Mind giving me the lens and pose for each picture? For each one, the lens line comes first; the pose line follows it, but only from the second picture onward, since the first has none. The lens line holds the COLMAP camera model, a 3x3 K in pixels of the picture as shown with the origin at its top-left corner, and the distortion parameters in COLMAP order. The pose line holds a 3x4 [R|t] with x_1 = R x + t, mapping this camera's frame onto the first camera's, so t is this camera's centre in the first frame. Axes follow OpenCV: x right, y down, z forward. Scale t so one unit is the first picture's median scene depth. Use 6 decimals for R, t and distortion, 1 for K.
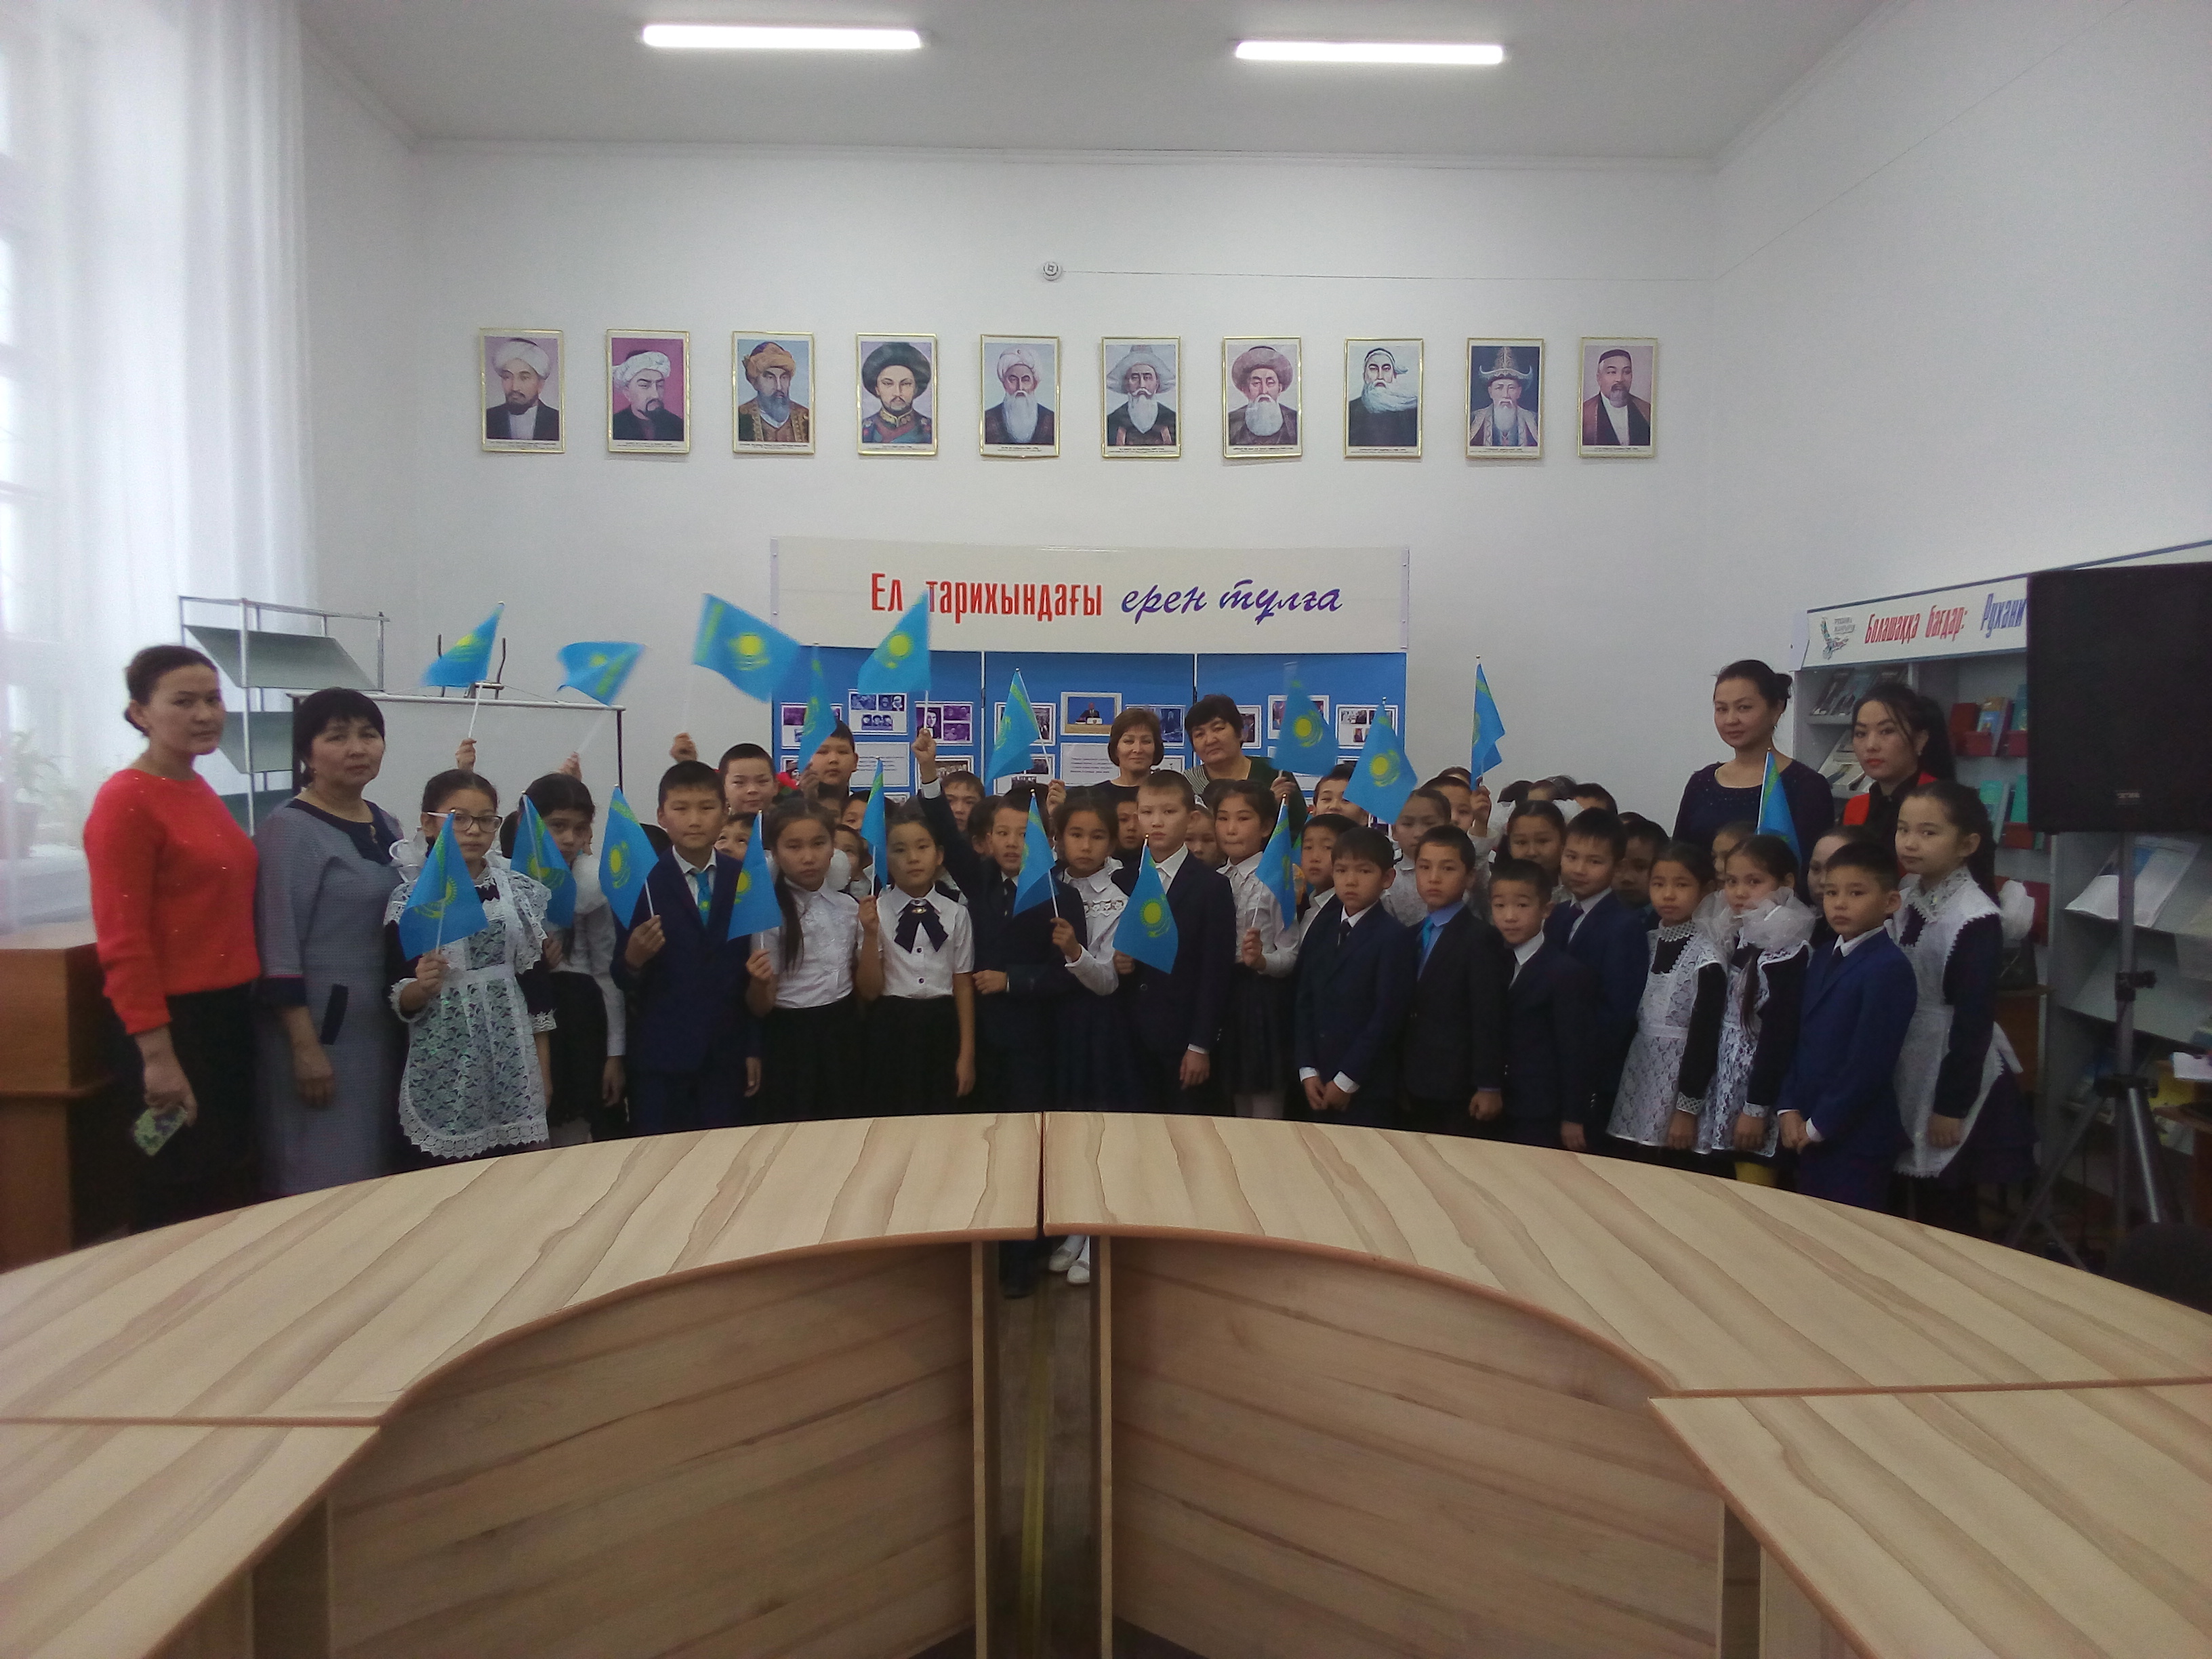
lens RADIAL K [[1711.3, 0, 1123.6], [0, 1711.3, 825.5], [0, 0, 1]] dist [0.045498, -0.092215]
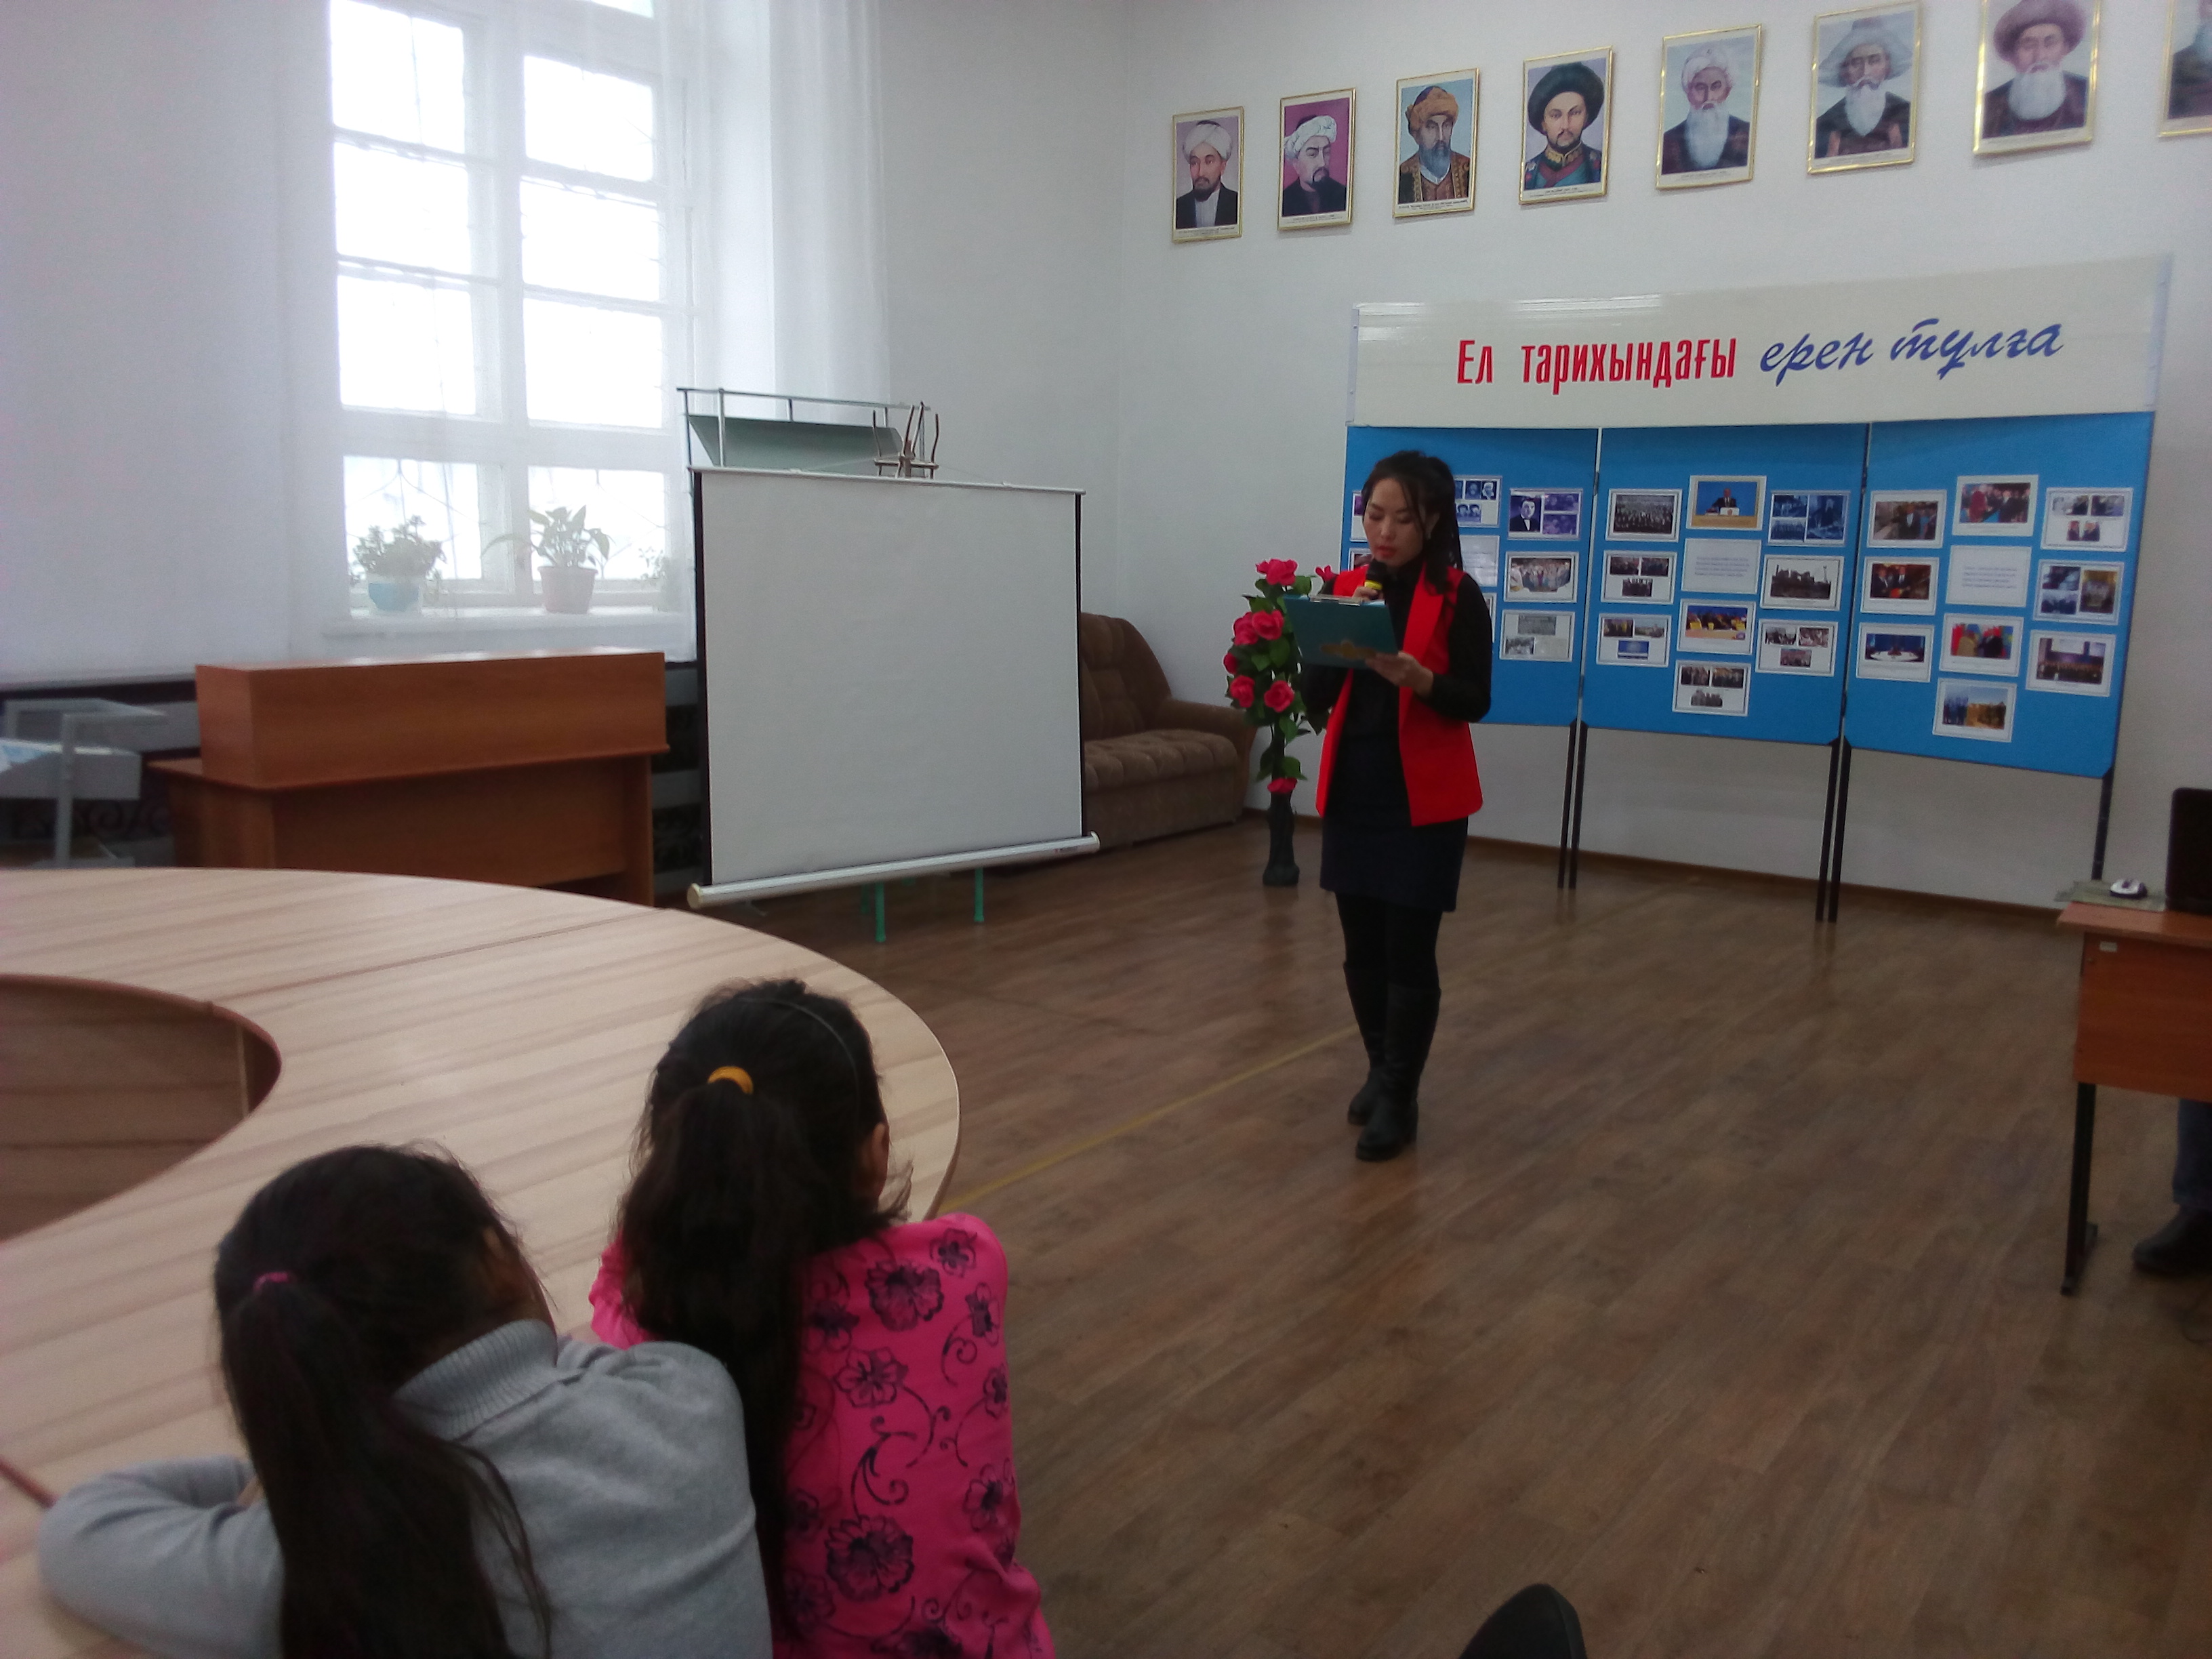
lens RADIAL K [[1731.1, 0, 1146.7], [0, 1731.1, 805.4], [0, 0, 1]] dist [0.044605, -0.087191]
pose [[0.785989, 0.103786, -0.609467, 0.283124], [-0.046667, 0.992956, 0.108907, 0.000334], [0.616477, -0.057158, 0.785295, 0.178723]]
